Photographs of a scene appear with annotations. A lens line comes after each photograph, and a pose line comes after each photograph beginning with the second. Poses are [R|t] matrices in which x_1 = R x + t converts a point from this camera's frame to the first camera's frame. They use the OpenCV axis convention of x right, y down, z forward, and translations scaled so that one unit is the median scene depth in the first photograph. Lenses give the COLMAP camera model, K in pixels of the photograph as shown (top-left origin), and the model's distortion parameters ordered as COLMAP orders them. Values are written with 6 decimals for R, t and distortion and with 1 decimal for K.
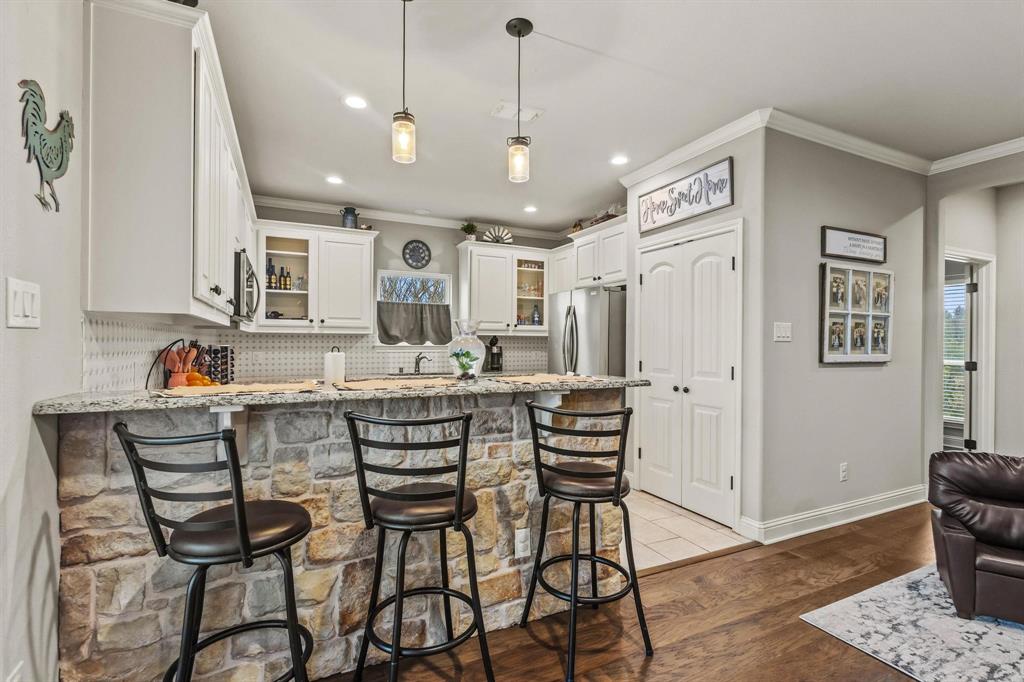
lens RADIAL K [[468.9, 0, 512.1], [0, 468.9, 344.0], [0, 0, 1]] dist [0.006517, -0.001862]
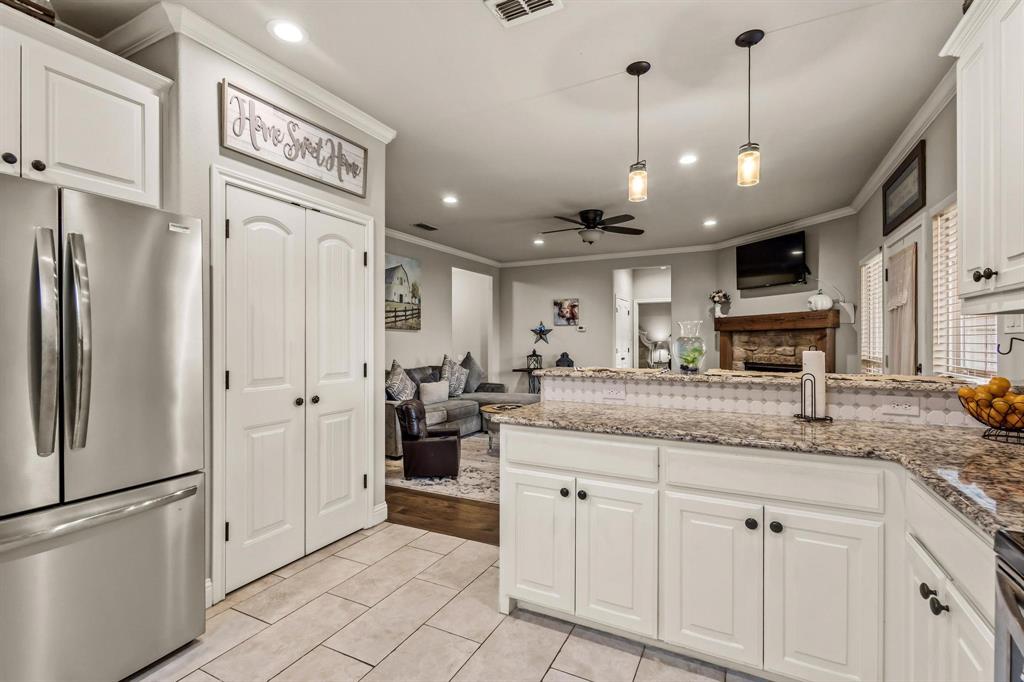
lens RADIAL K [[468.9, 0, 514.0], [0, 468.9, 341.3], [0, 0, 1]] dist [0.006517, -0.001862]
pose [[-0.608935, -0.007014, 0.793189, -0.348666], [-0.001985, 0.999971, 0.007318, -0.003954], [-0.793218, 0.002882, -0.608932, 0.942013]]
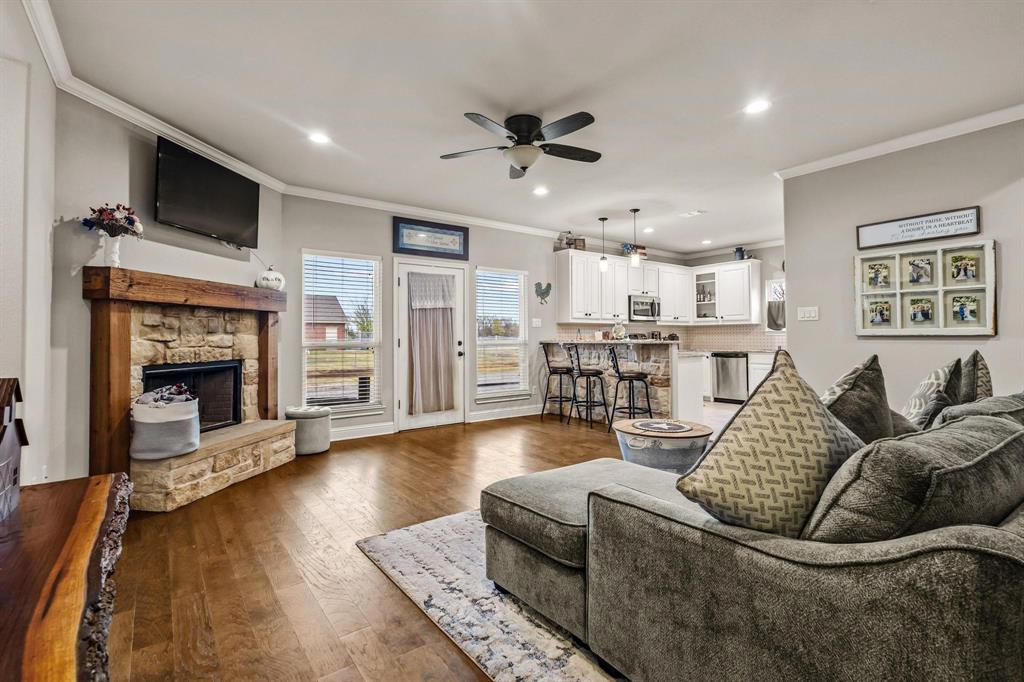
lens RADIAL K [[468.9, 0, 514.0], [0, 468.9, 329.9], [0, 0, 1]] dist [0.006517, -0.001862]
pose [[0.190687, -0.023048, -0.981380, 1.212398], [0.005019, 0.999734, -0.022504, 0.033859], [0.981638, -0.000634, 0.190752, -0.095387]]
